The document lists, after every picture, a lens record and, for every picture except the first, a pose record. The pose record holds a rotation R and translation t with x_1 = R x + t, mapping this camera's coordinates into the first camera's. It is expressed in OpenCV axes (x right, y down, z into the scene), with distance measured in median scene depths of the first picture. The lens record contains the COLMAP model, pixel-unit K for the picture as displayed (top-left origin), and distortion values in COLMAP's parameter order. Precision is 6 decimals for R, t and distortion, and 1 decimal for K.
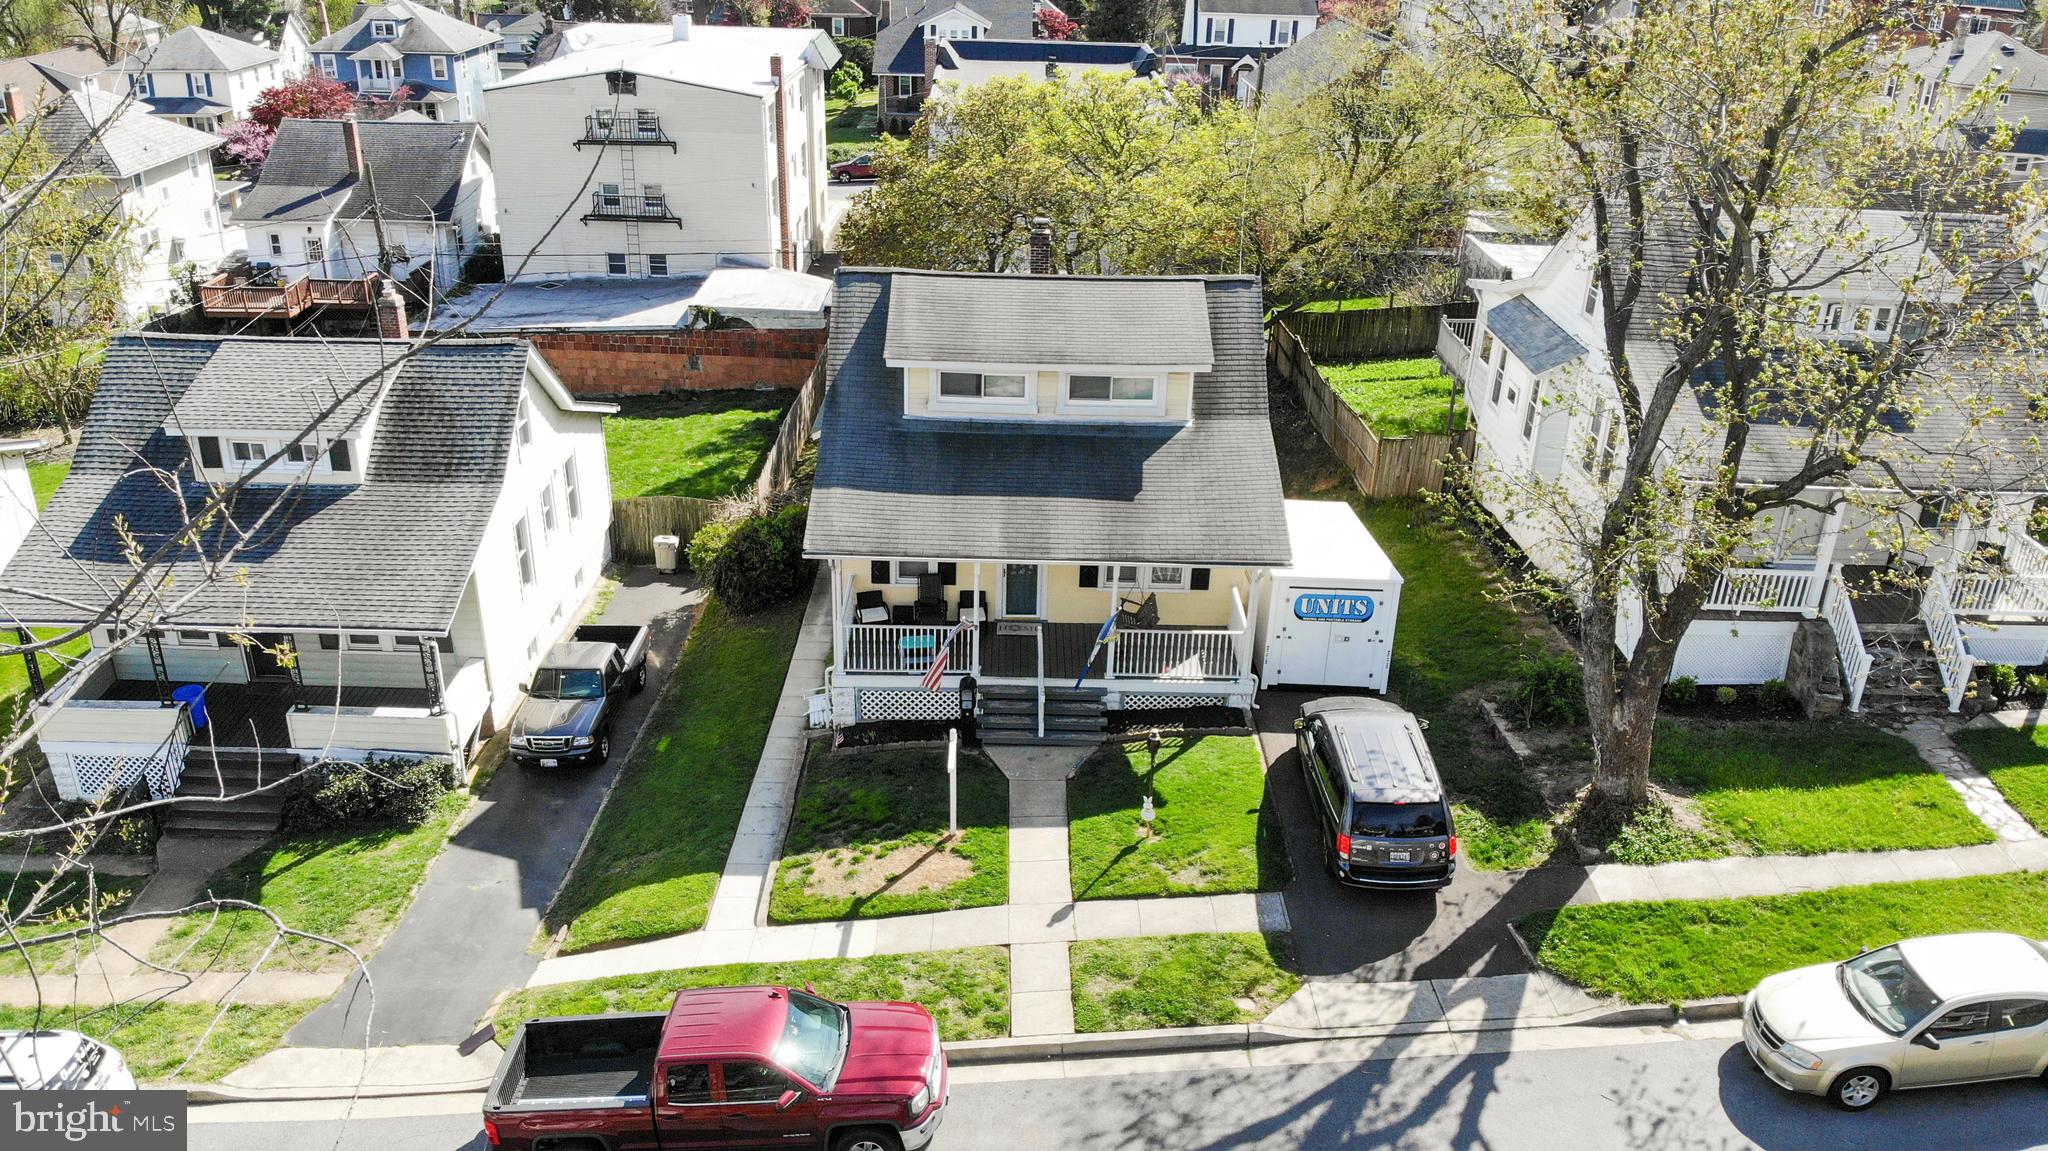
lens RADIAL K [[1460.3, 0, 1014.3], [0, 1460.3, 574.9], [0, 0, 1]] dist [0.195053, -0.487933]
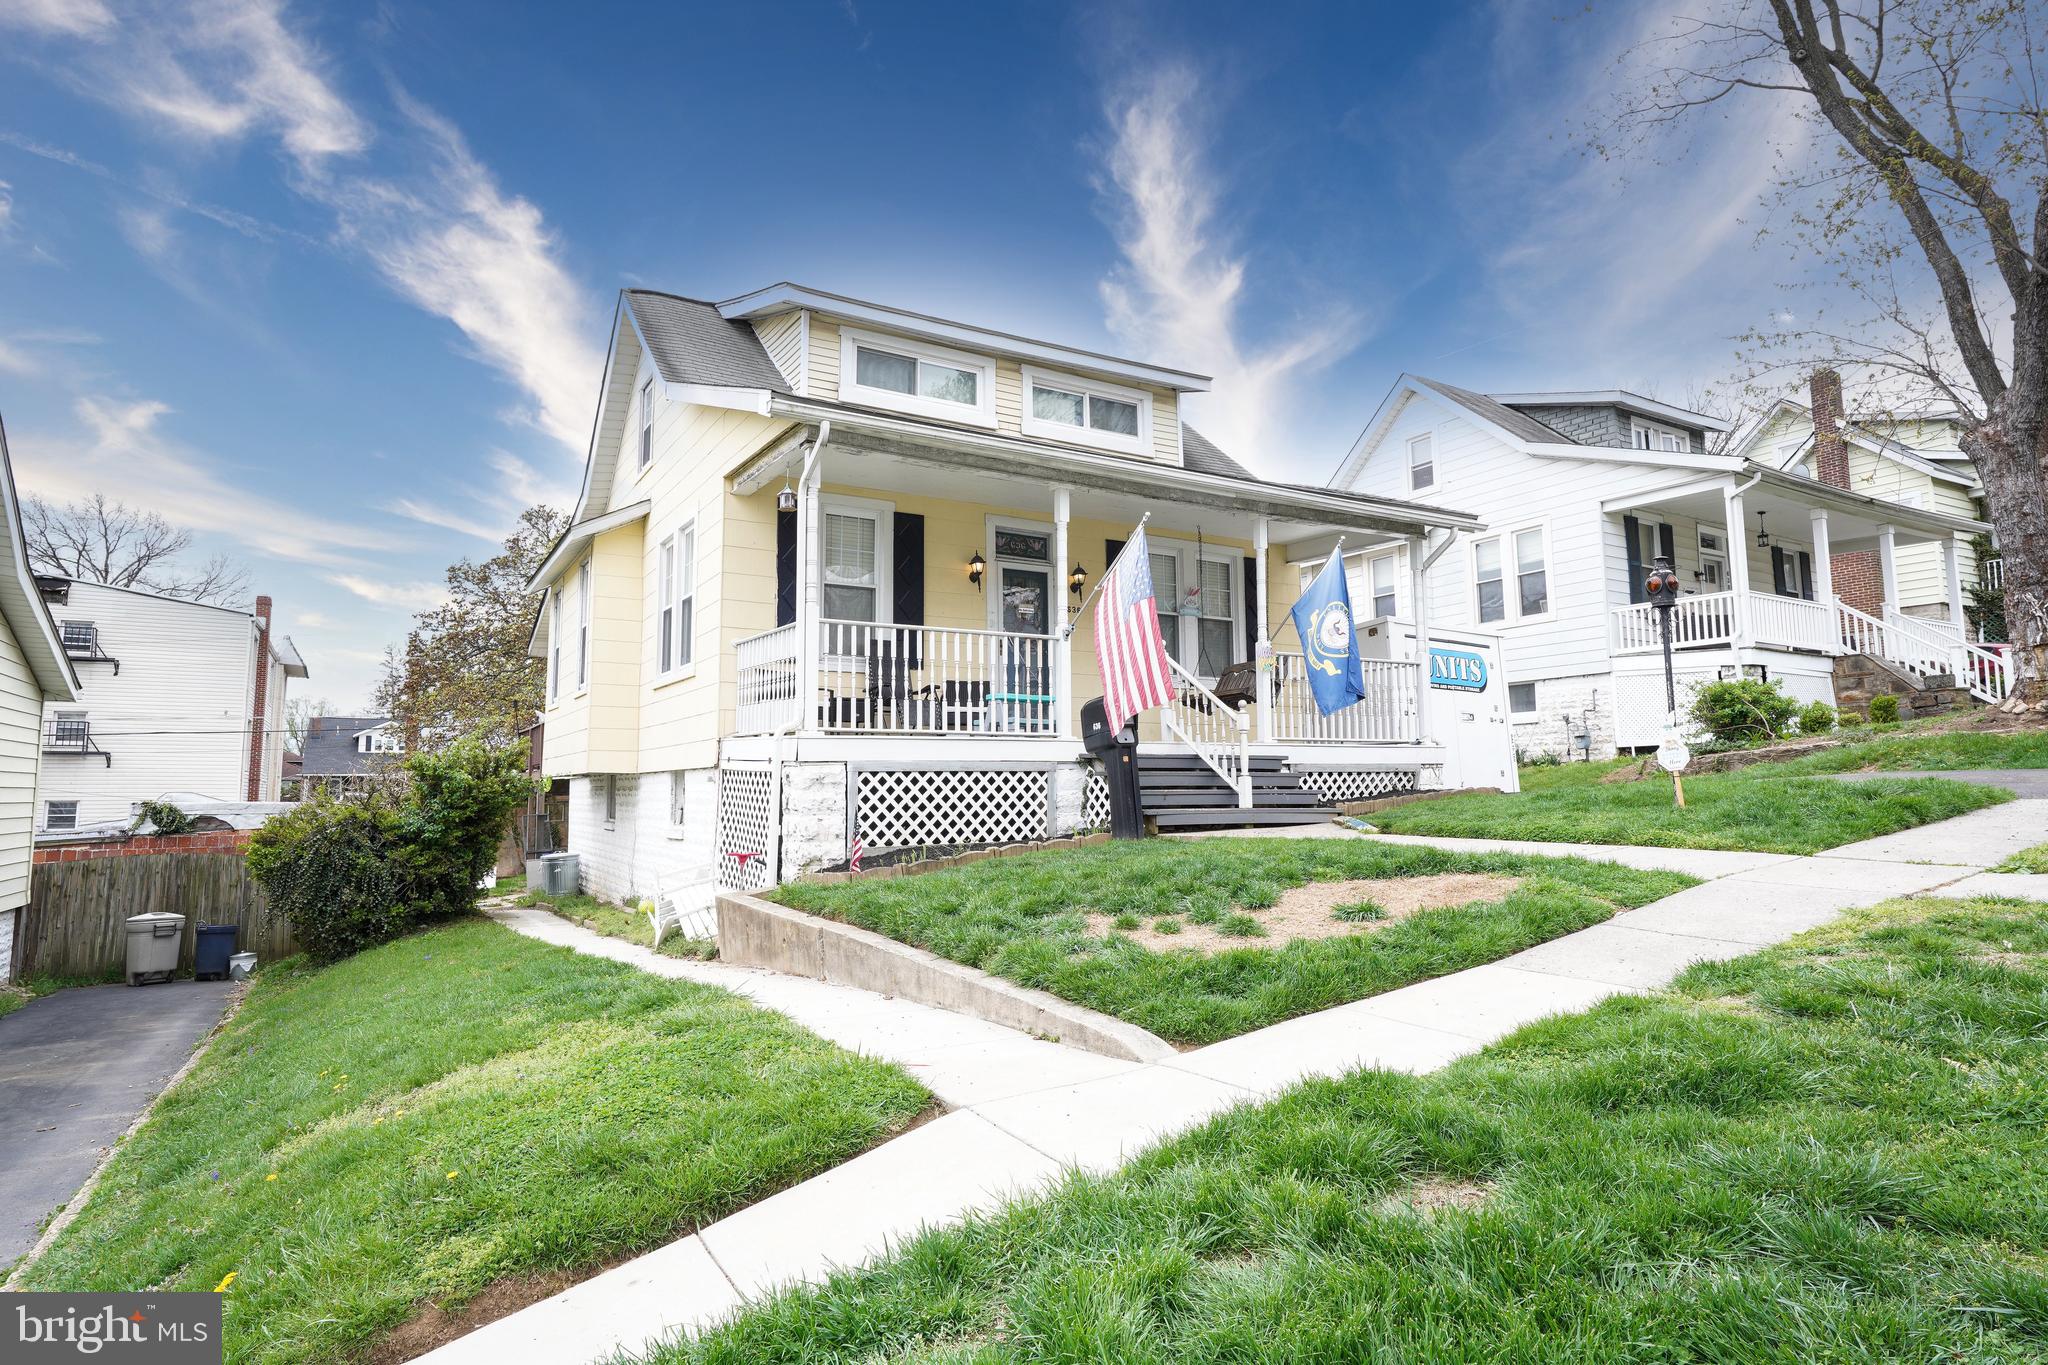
lens RADIAL K [[1134.6, 0, 1024.0], [0, 1134.6, 682.5], [0, 0, 1]] dist [-0.026266, -0.000191]
pose [[0.860170, 0.013557, 0.509827, -0.271313], [0.242648, 0.868378, -0.432482, 0.245871], [-0.448585, 0.495717, 0.743664, 0.803879]]
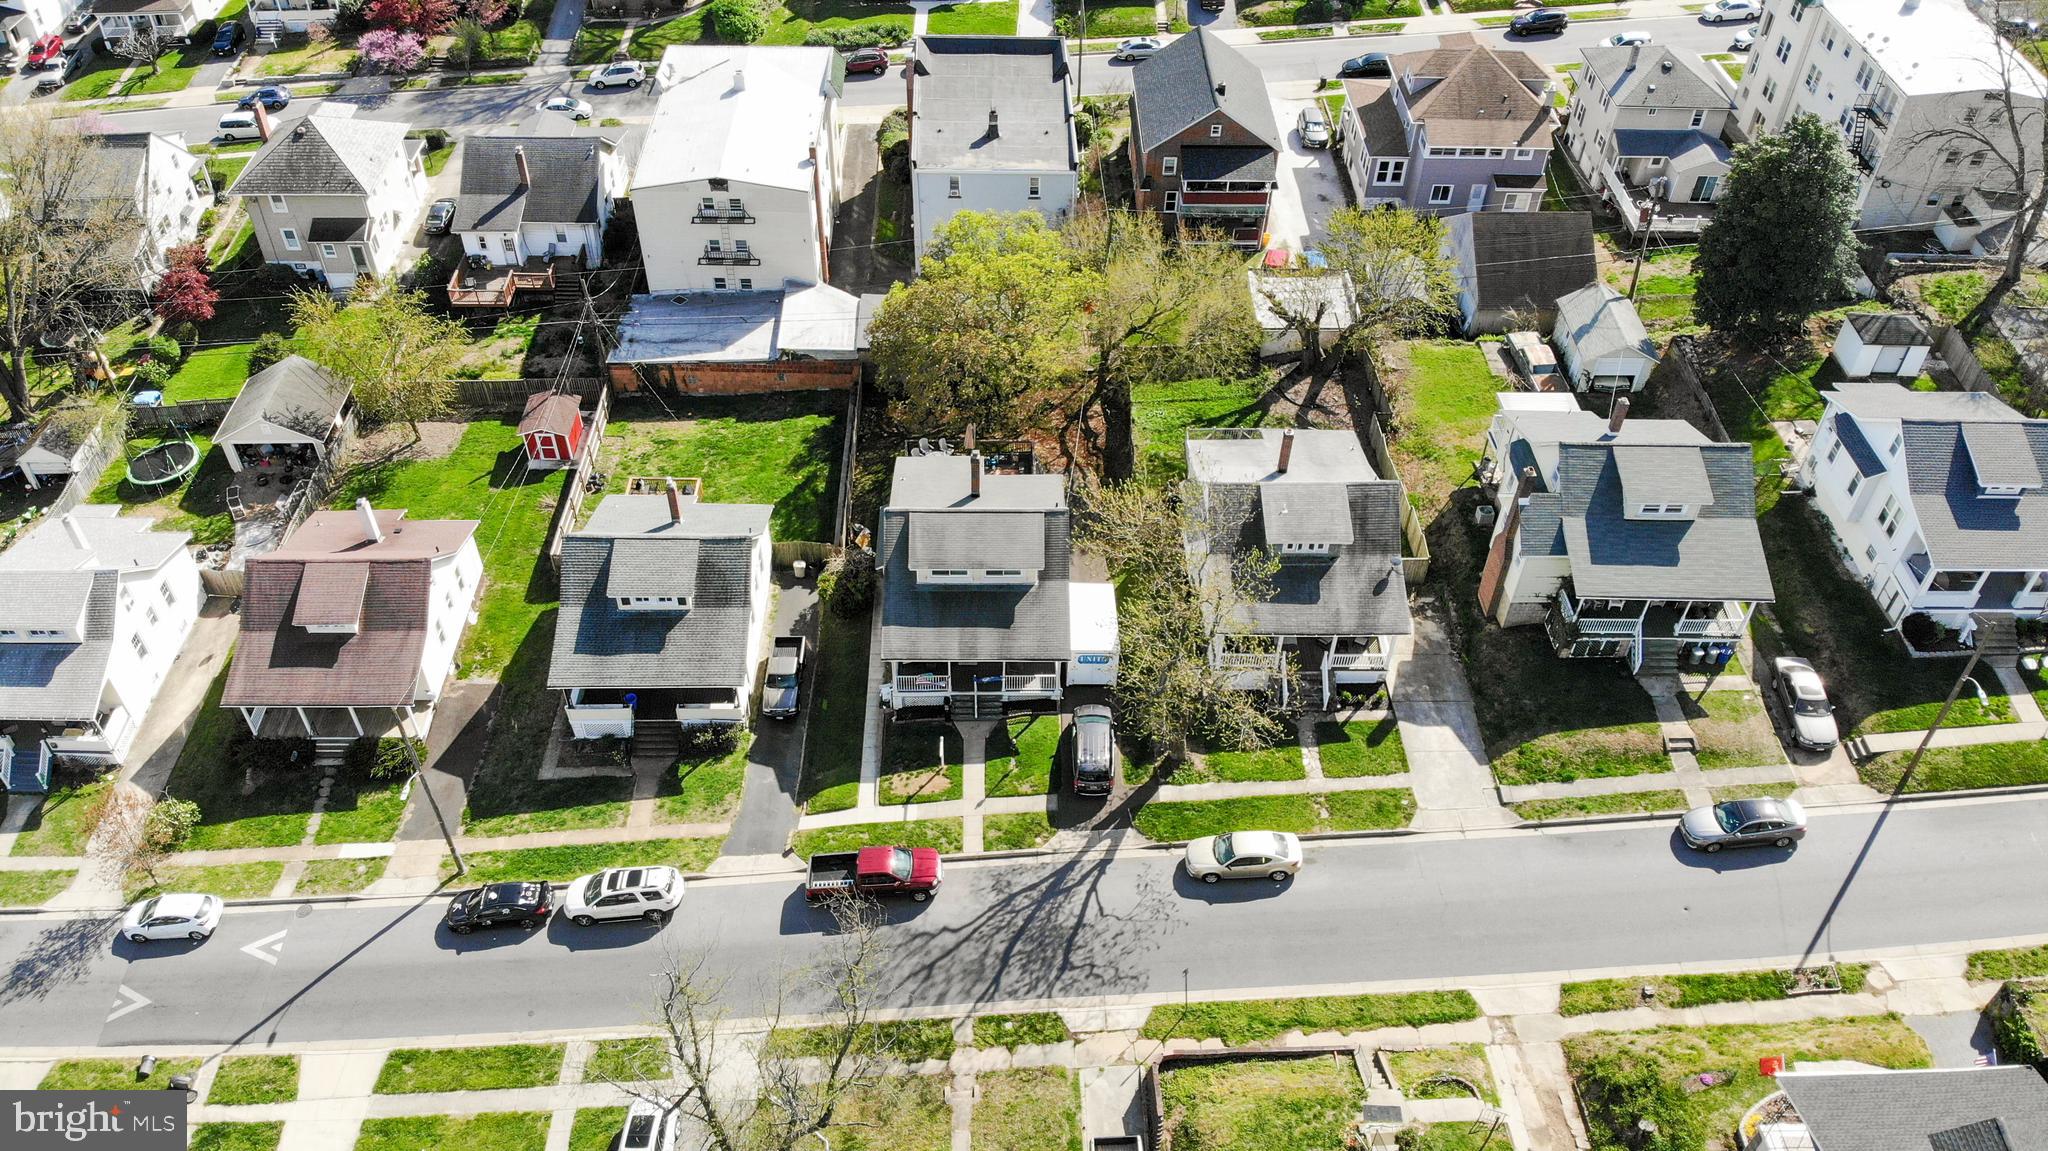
lens RADIAL K [[1460.3, 0, 1014.3], [0, 1460.3, 574.9], [0, 0, 1]] dist [0.195053, -0.487933]
pose [[0.999864, -0.016368, 0.002179, 0.092819], [0.014786, 0.946242, 0.323120, -1.053918], [-0.007350, -0.323044, 0.946355, -1.484803]]
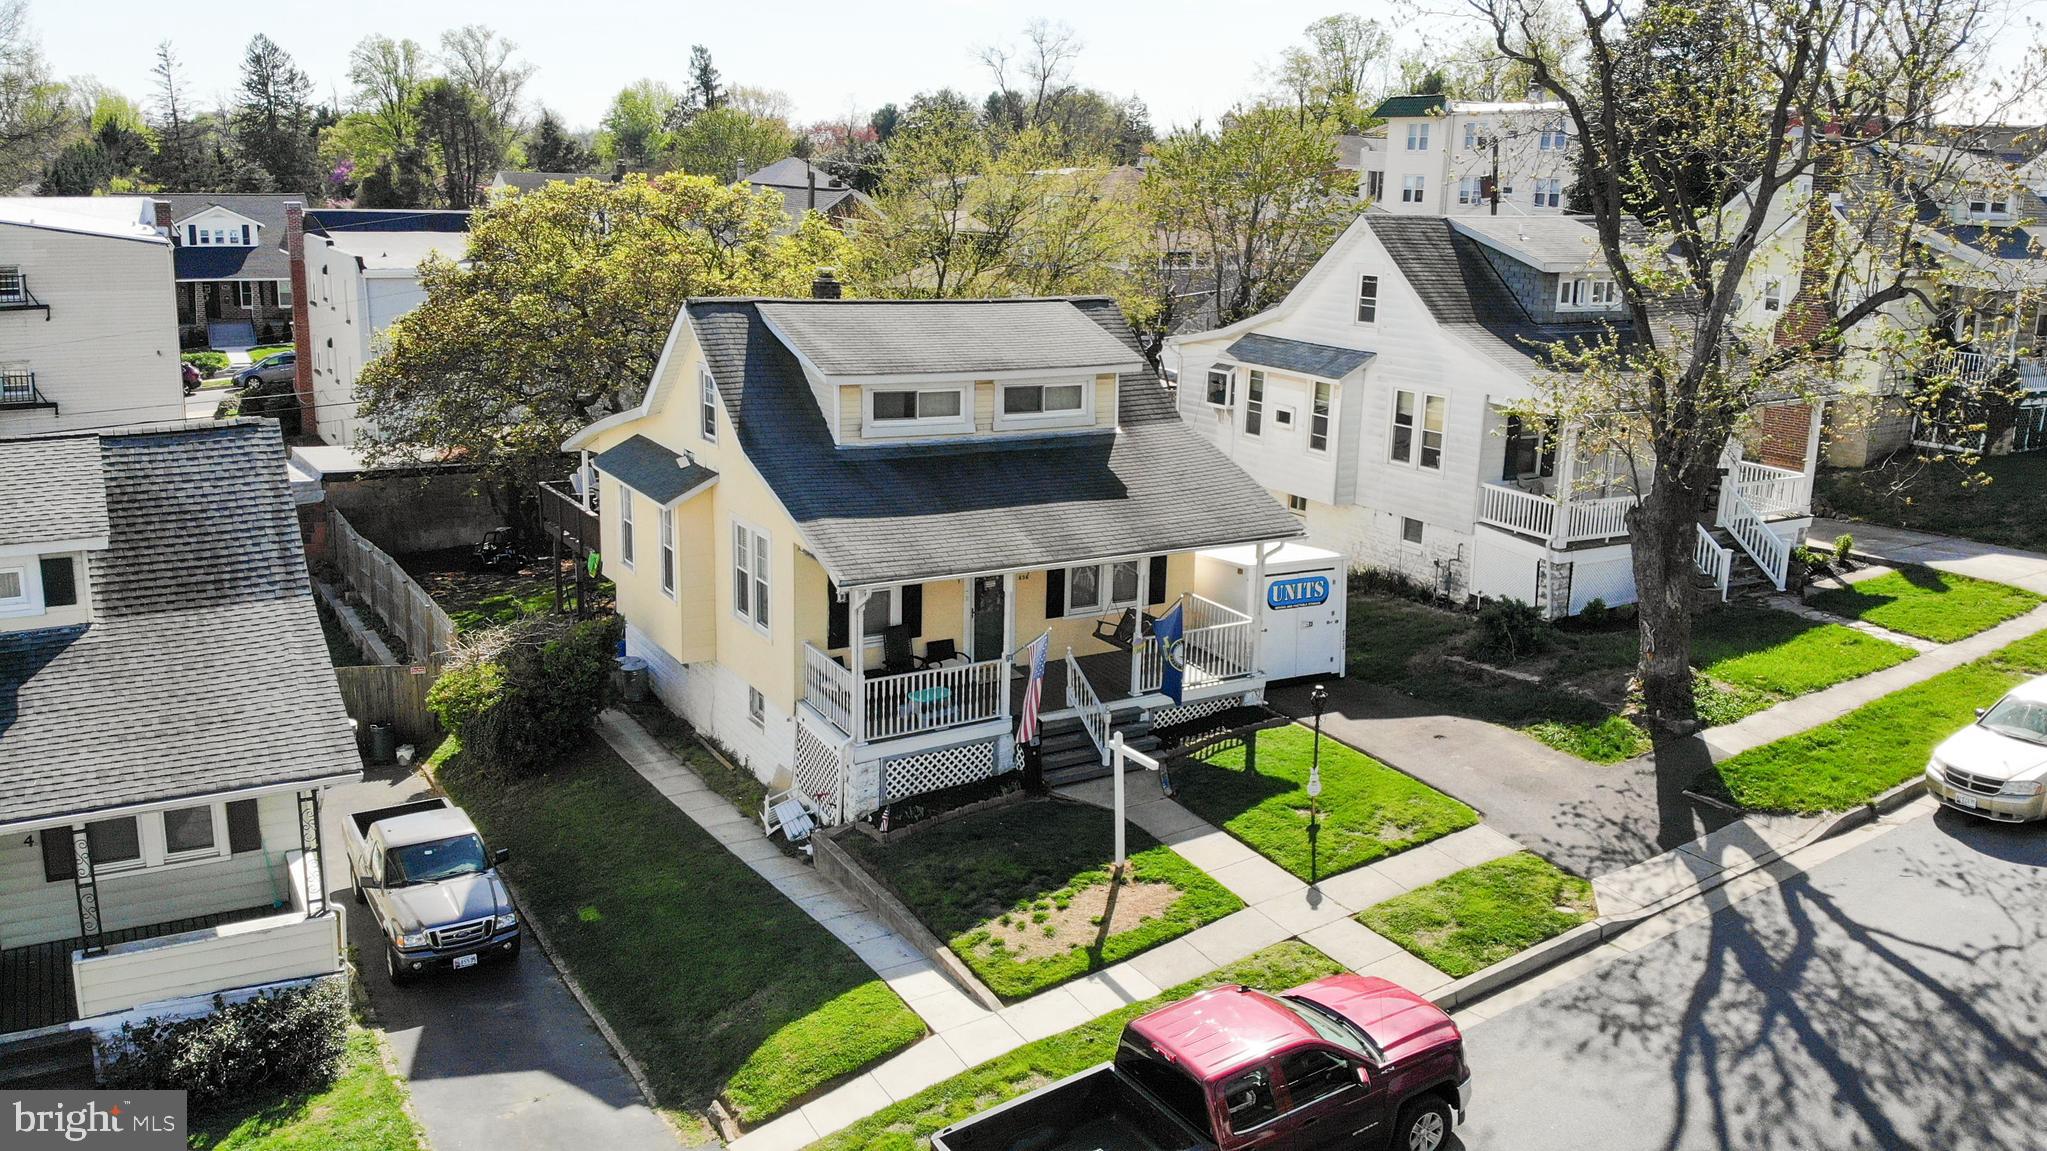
lens RADIAL K [[1595.9, 0, 1072.2], [0, 1595.9, 574.4], [0, 0, 1]] dist [0.174953, -0.462505]
pose [[0.849167, -0.125997, 0.512875, -0.520833], [0.210824, 0.971264, -0.110454, 0.111200], [-0.484220, 0.201920, 0.851328, 0.199189]]
